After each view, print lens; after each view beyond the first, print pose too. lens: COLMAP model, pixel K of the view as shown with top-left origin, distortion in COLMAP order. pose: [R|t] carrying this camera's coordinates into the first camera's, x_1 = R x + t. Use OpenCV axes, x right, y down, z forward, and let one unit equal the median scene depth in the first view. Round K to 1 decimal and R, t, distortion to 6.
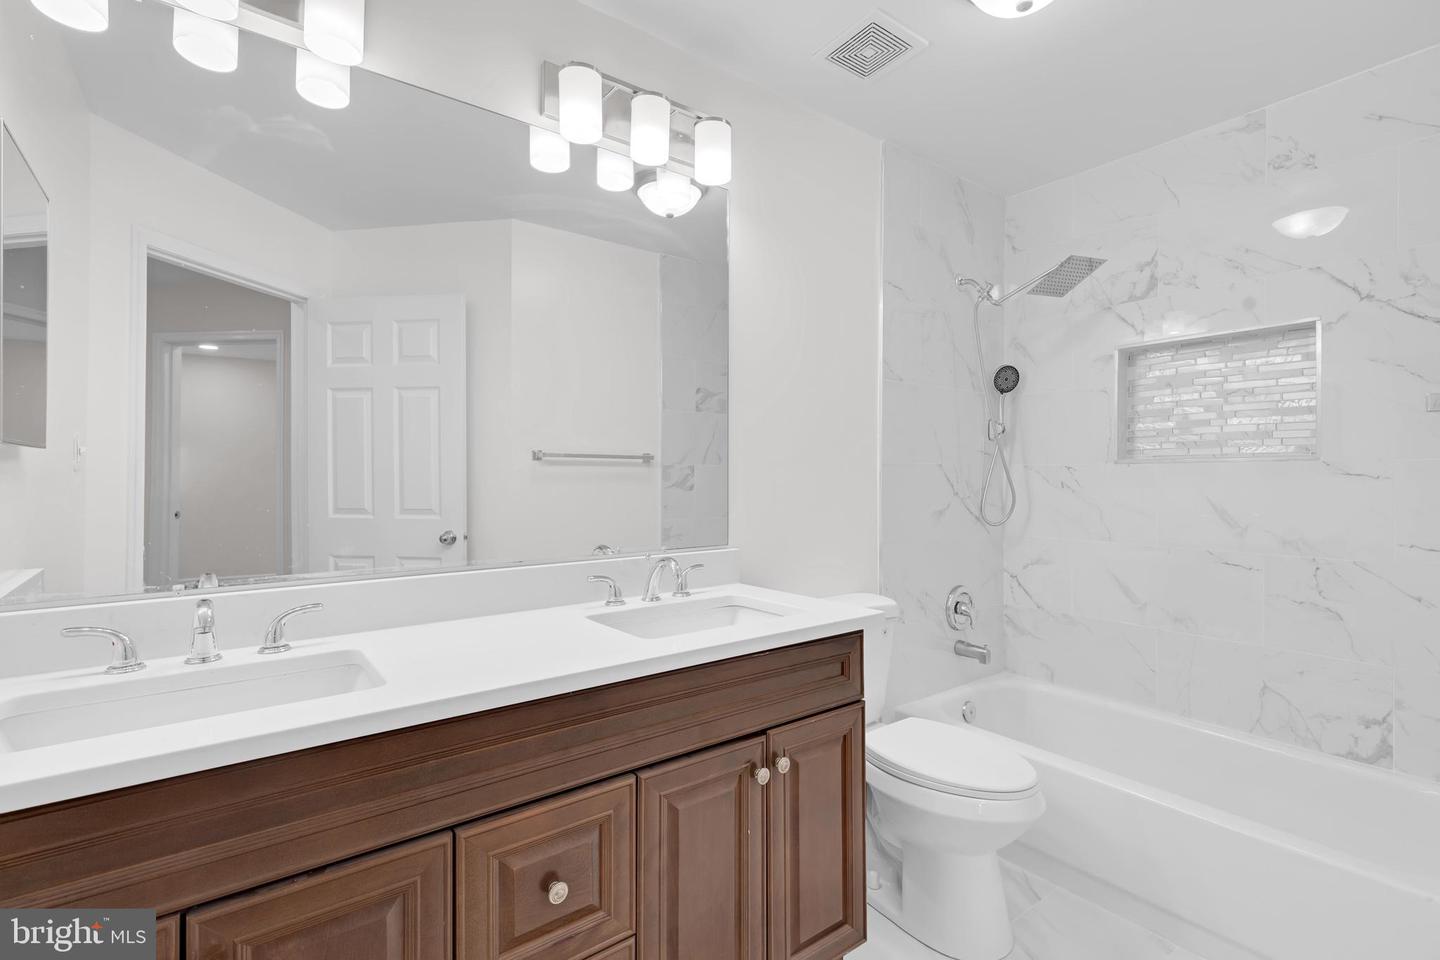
lens RADIAL K [[669.8, 0, 723.9], [0, 669.8, 477.3], [0, 0, 1]] dist [-0.002592, -0.000360]
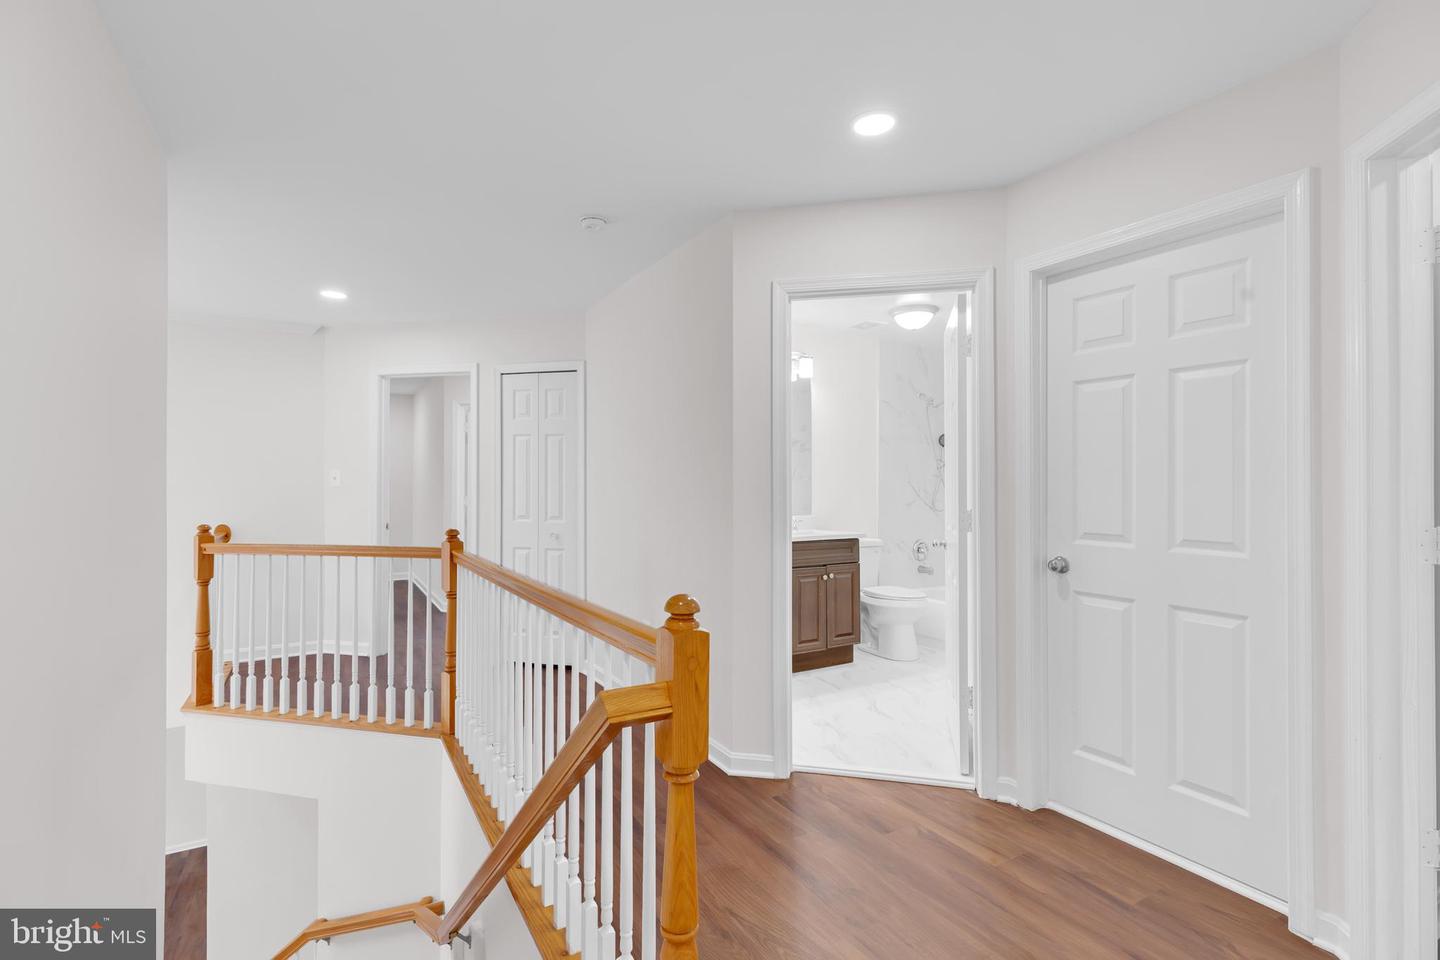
lens RADIAL K [[669.8, 0, 711.3], [0, 669.8, 484.0], [0, 0, 1]] dist [-0.002592, -0.000360]
pose [[0.994021, -0.001729, -0.109178, -0.120101], [0.001001, 0.999977, -0.006718, 0.003958], [0.109187, 0.006568, 0.994000, -2.035079]]
